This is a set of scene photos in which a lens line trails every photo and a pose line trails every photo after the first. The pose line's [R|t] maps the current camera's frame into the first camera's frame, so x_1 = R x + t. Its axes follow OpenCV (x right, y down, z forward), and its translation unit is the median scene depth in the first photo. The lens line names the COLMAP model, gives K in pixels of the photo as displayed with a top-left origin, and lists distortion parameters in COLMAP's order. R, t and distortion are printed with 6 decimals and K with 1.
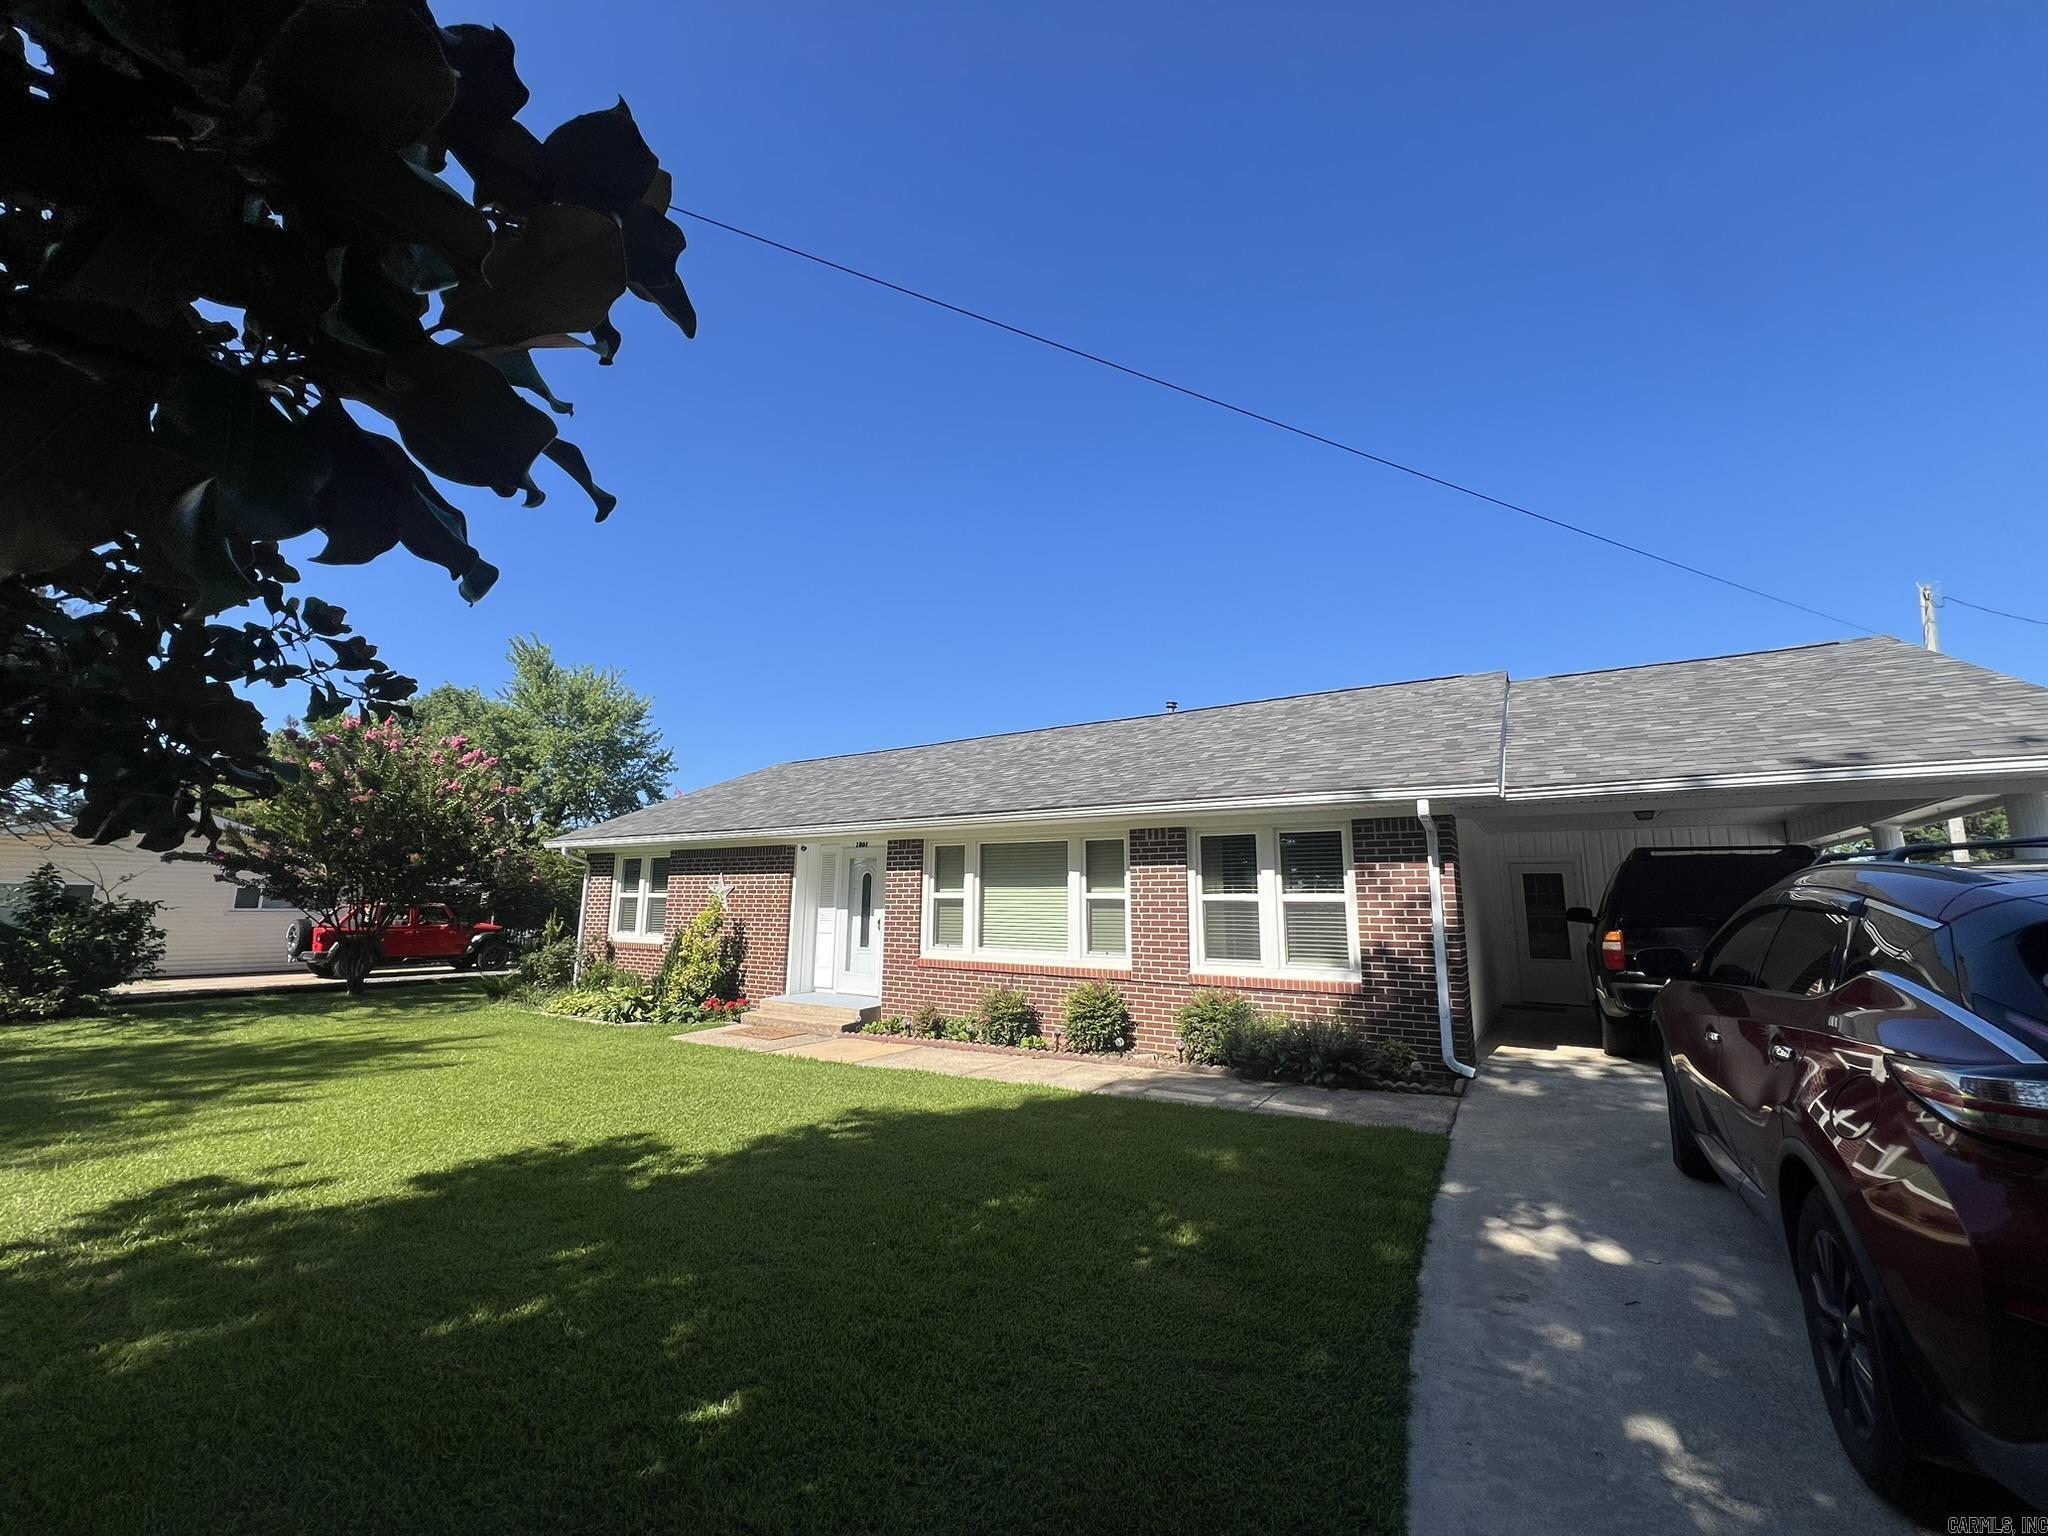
lens RADIAL K [[823.1, 0, 1013.7], [0, 823.1, 759.8], [0, 0, 1]] dist [0.002045, -0.000020]
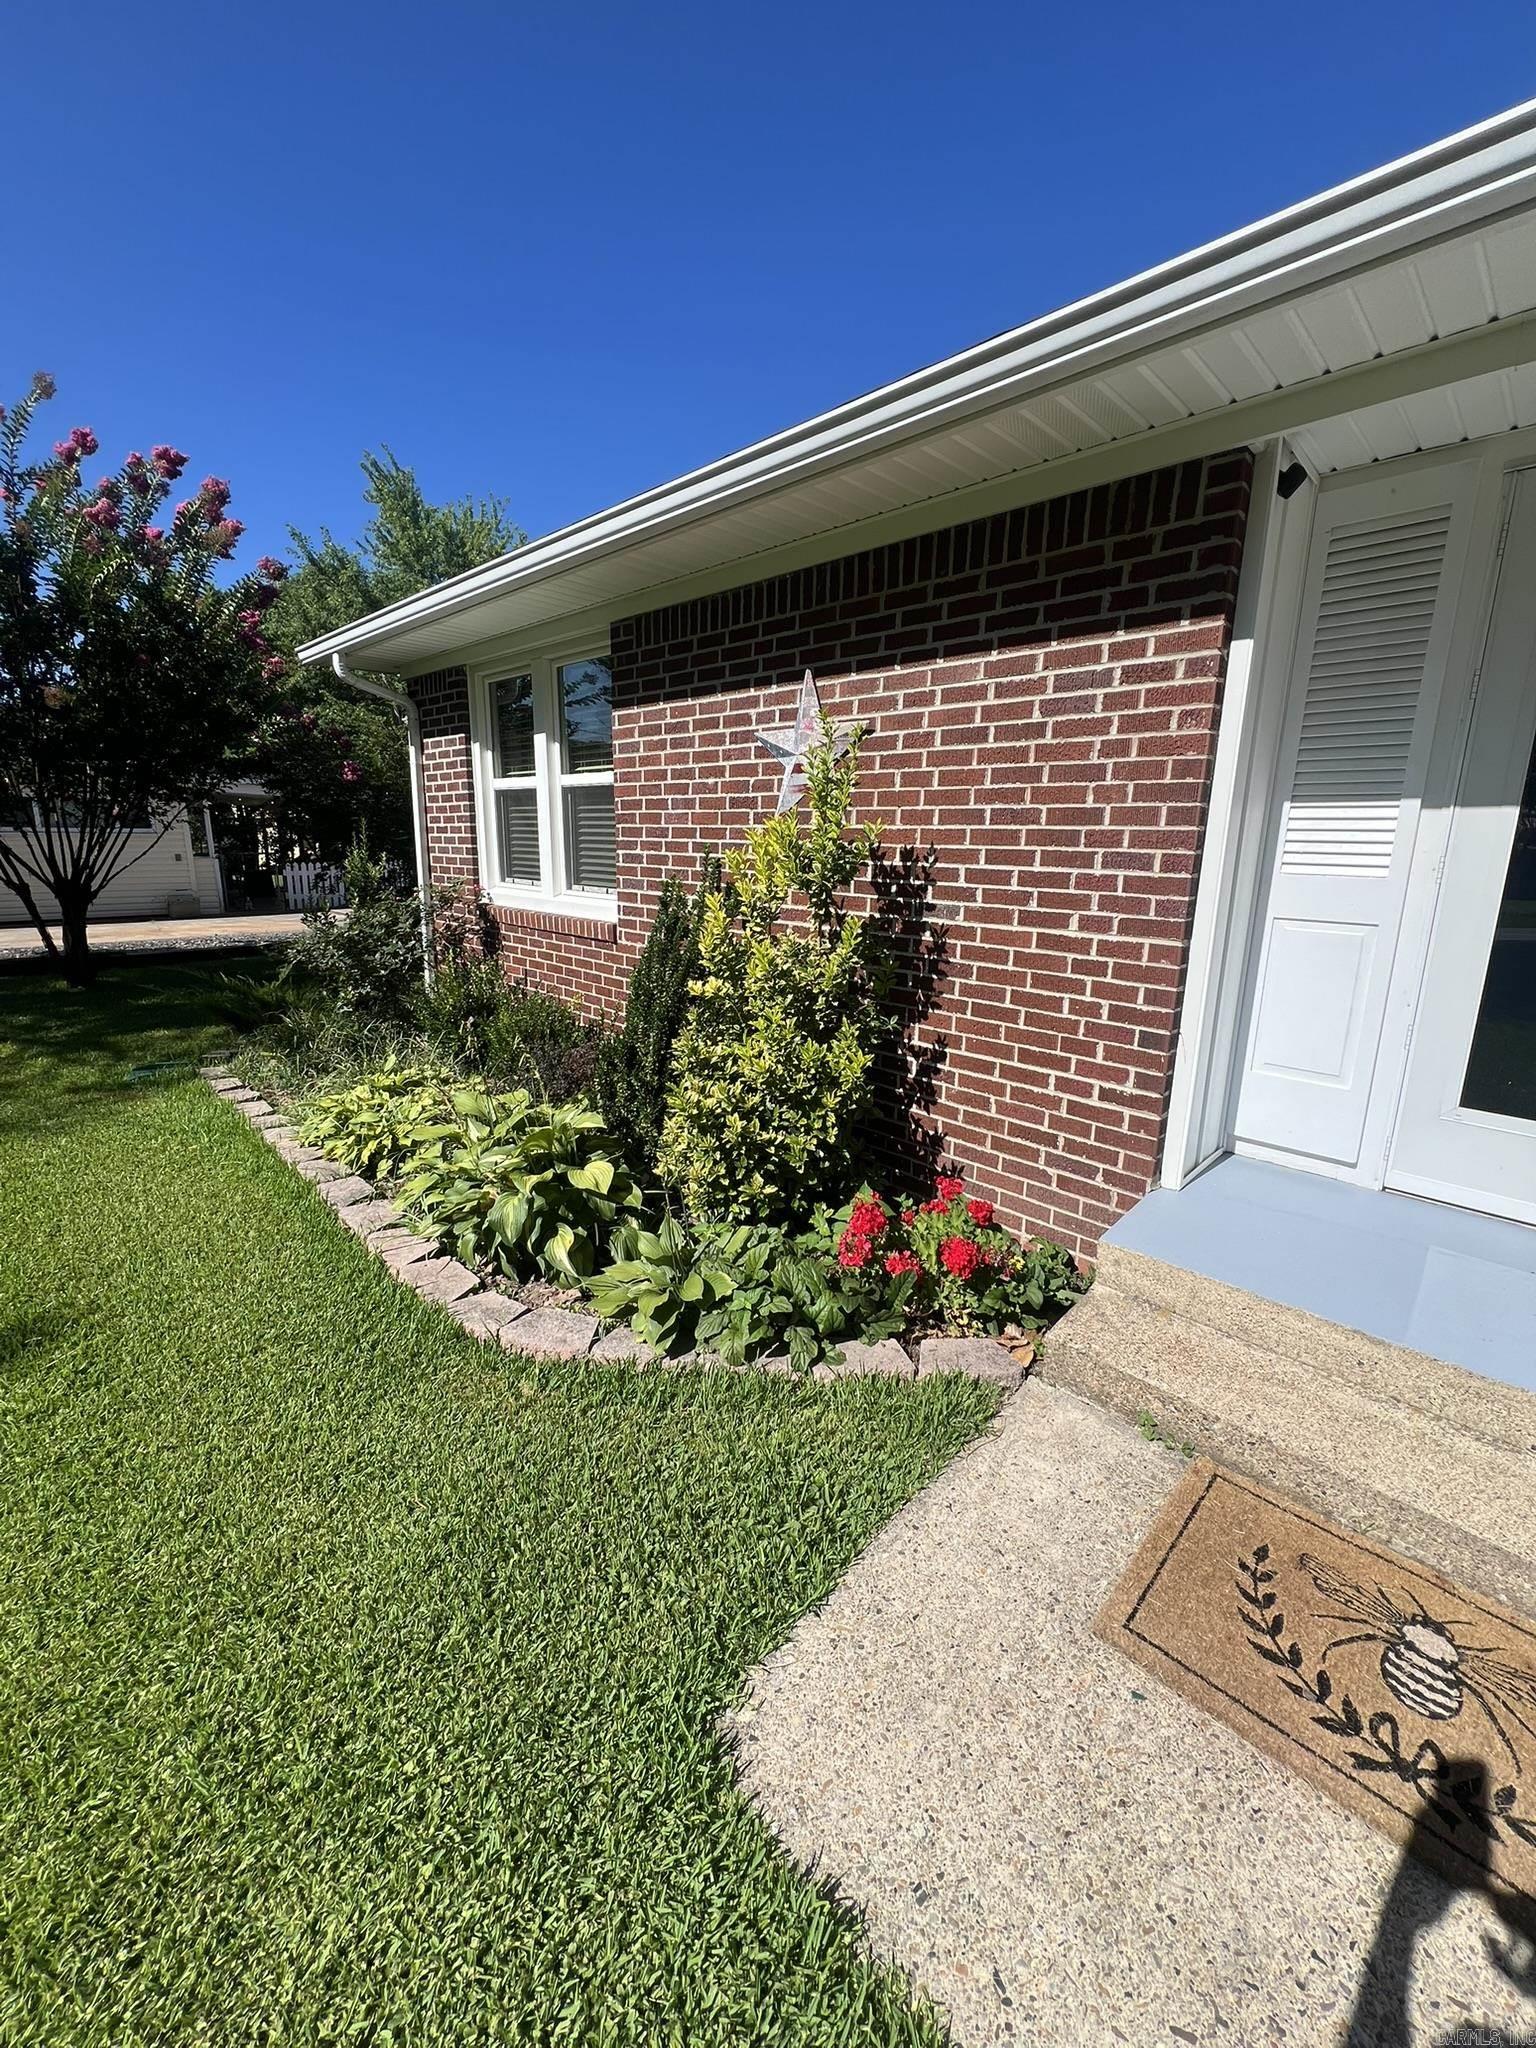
lens RADIAL K [[823.1, 0, 782.1], [0, 823.1, 1025.3], [0, 0, 1]] dist [0.002045, -0.000020]
pose [[0.983581, 0.048156, -0.173926, -0.323829], [0.023327, 0.921733, 0.387123, 0.144284], [0.178955, -0.384824, 0.905475, 0.748026]]
